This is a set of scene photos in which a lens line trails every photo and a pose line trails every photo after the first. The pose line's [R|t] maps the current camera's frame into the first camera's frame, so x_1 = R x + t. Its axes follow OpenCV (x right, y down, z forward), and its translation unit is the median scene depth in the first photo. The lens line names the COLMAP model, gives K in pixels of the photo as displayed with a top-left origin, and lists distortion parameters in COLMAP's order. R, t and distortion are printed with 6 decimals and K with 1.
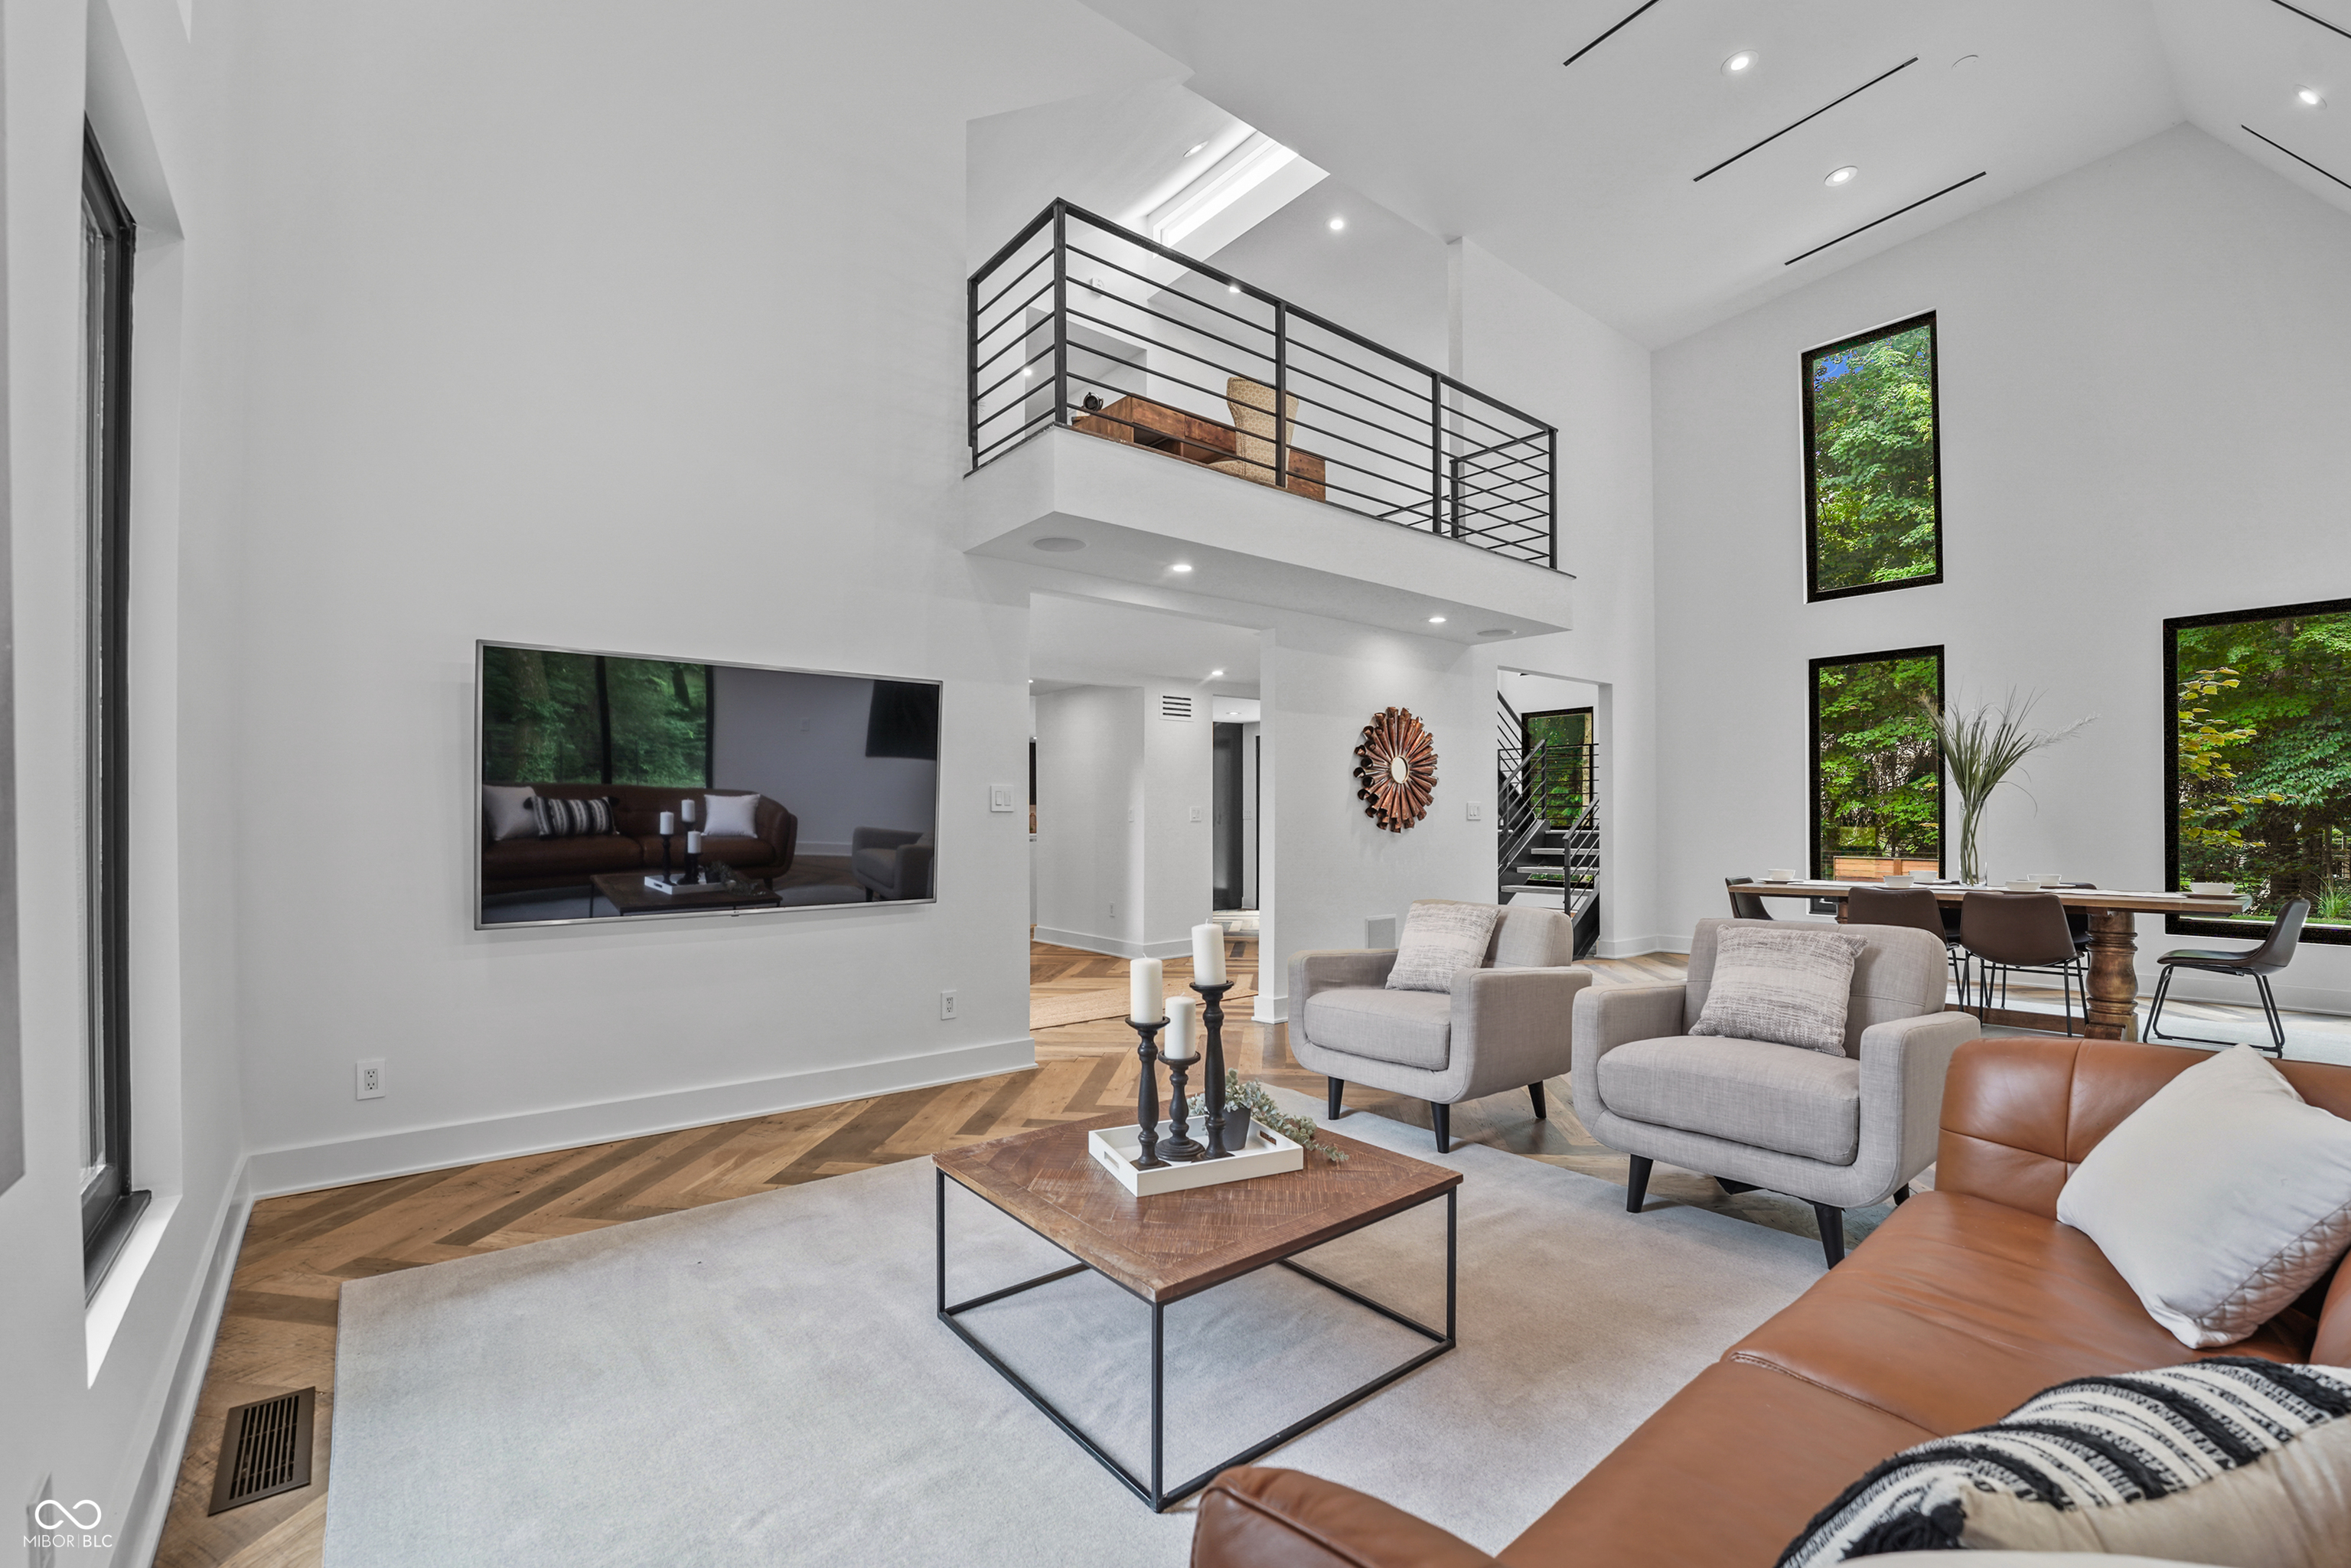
lens RADIAL K [[985.6, 0, 1170.7], [0, 985.6, 809.1], [0, 0, 1]] dist [-0.020655, 0.002594]
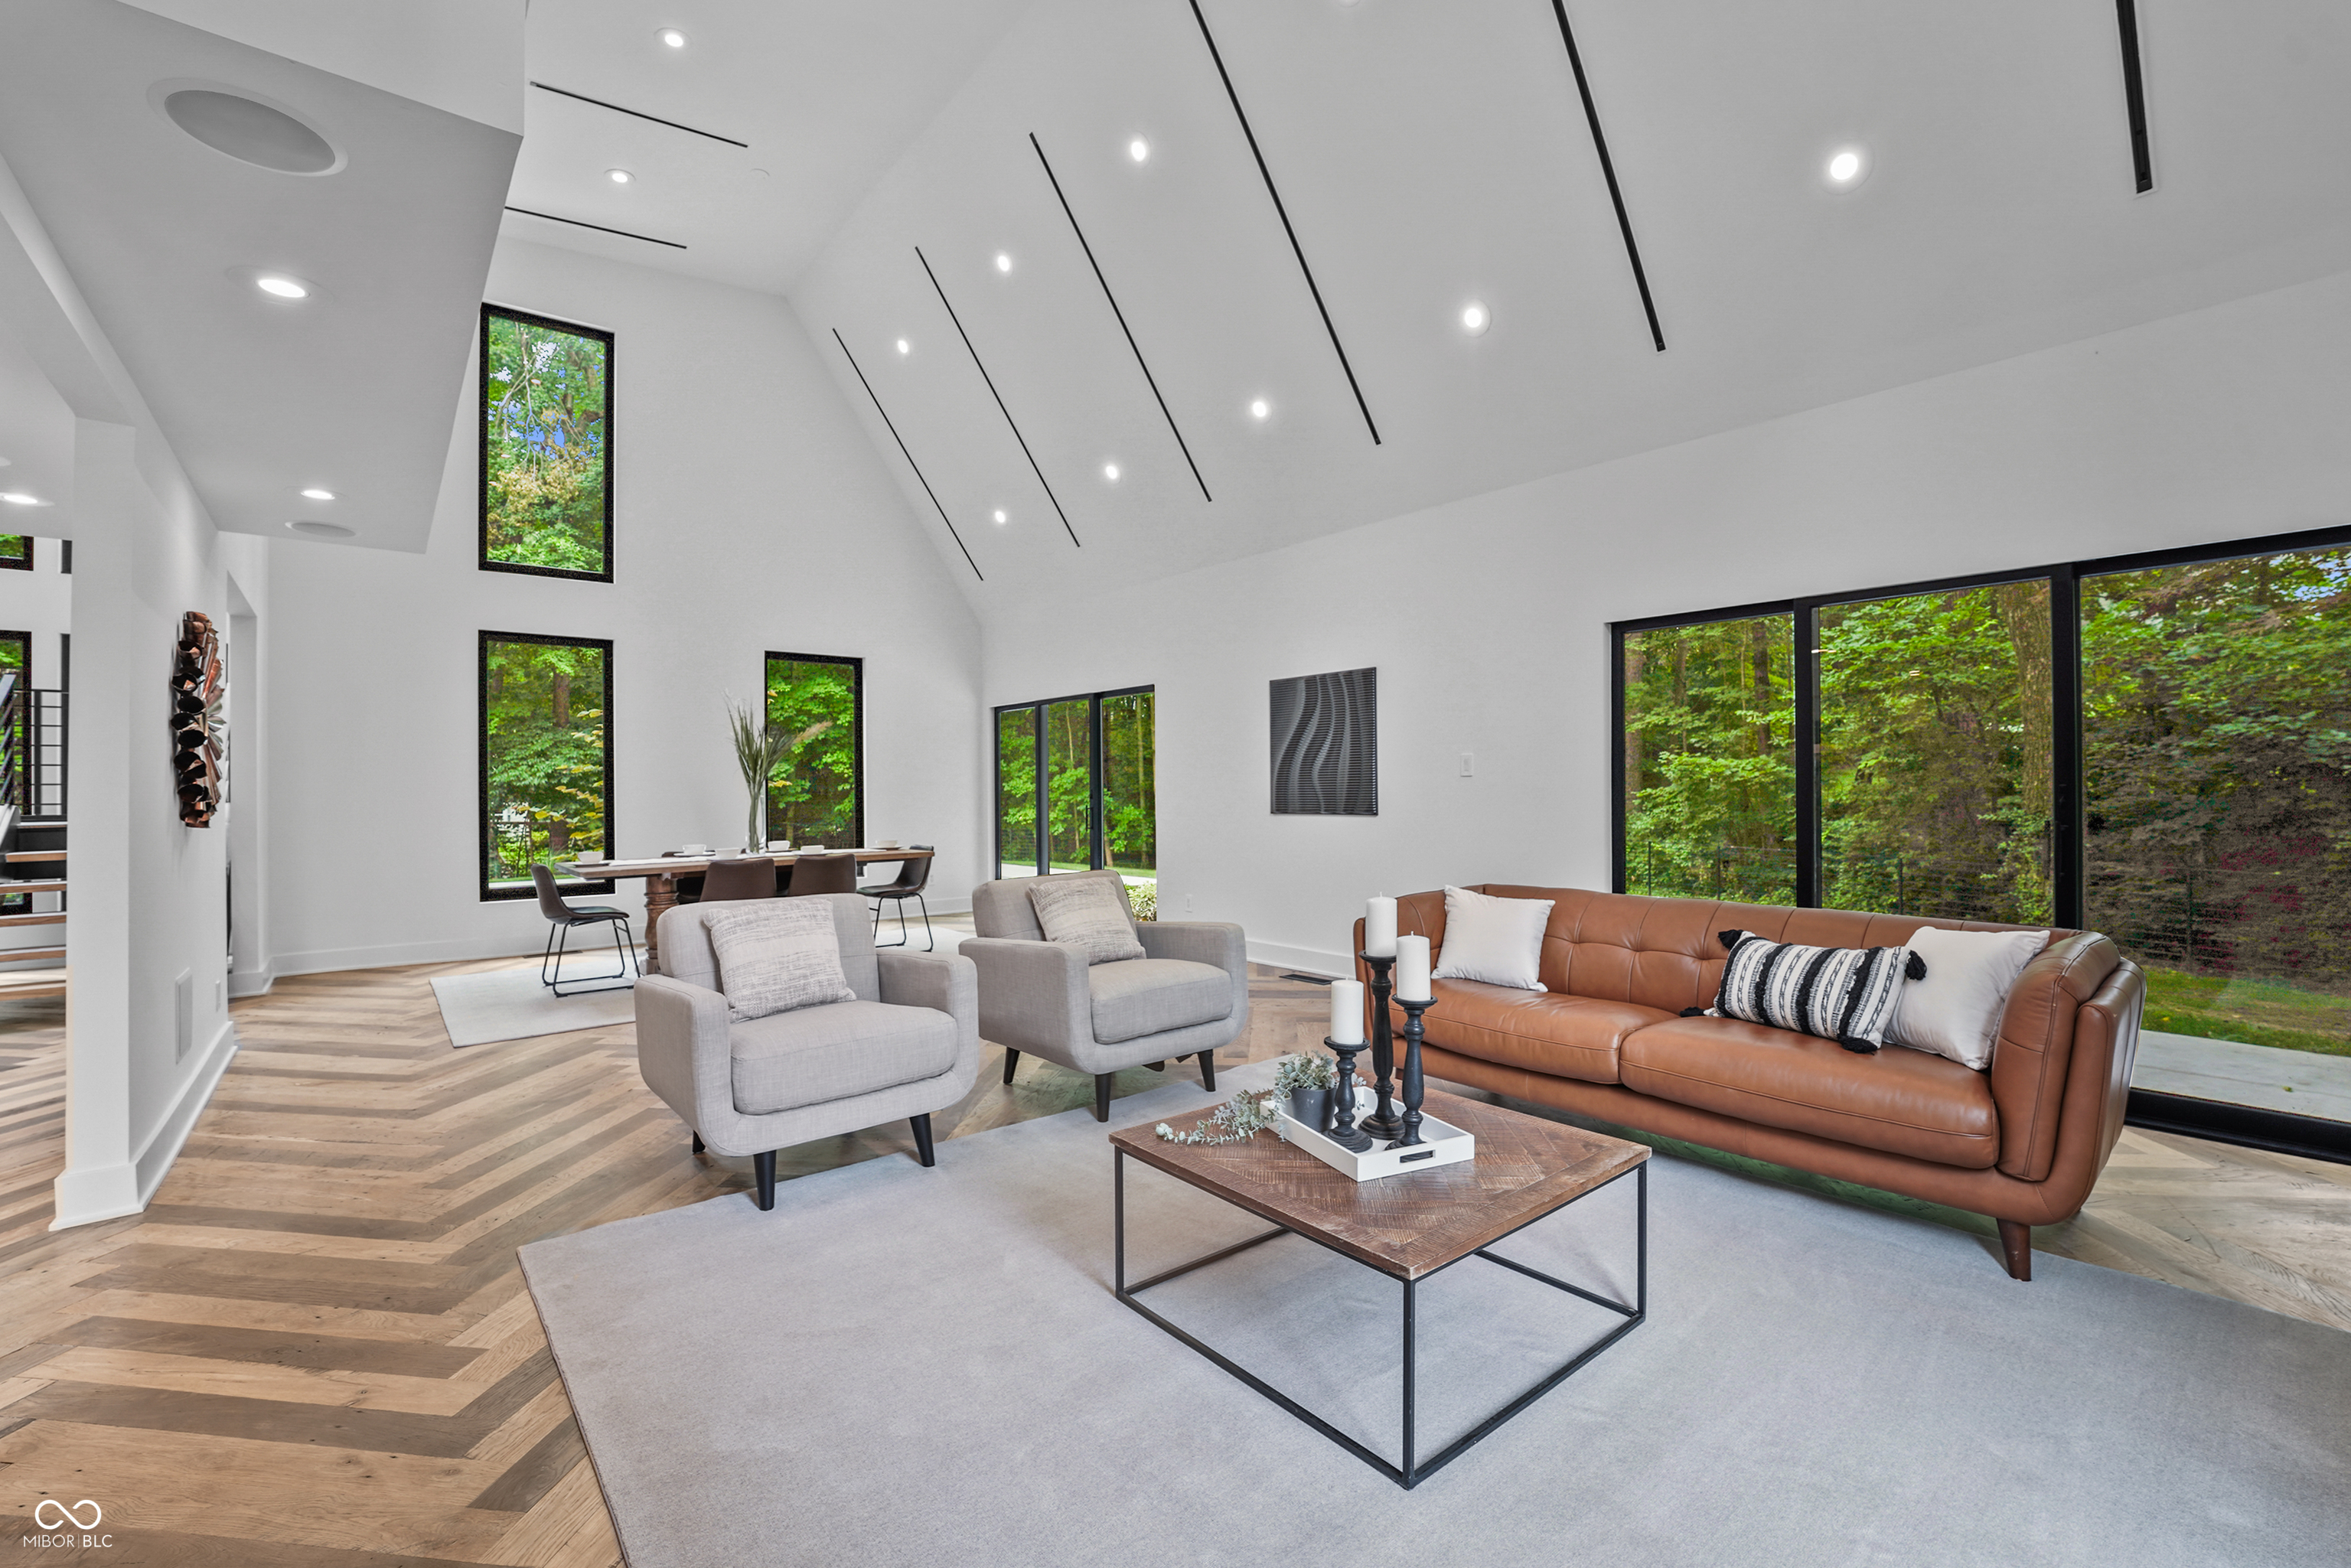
lens RADIAL K [[985.6, 0, 1169.1], [0, 985.6, 776.1], [0, 0, 1]] dist [-0.020655, 0.002594]
pose [[0.012344, 0.013926, 0.999827, -0.296769], [0.001261, 0.999902, -0.013943, 0.000602], [-0.999923, 0.001433, 0.012325, 0.357799]]
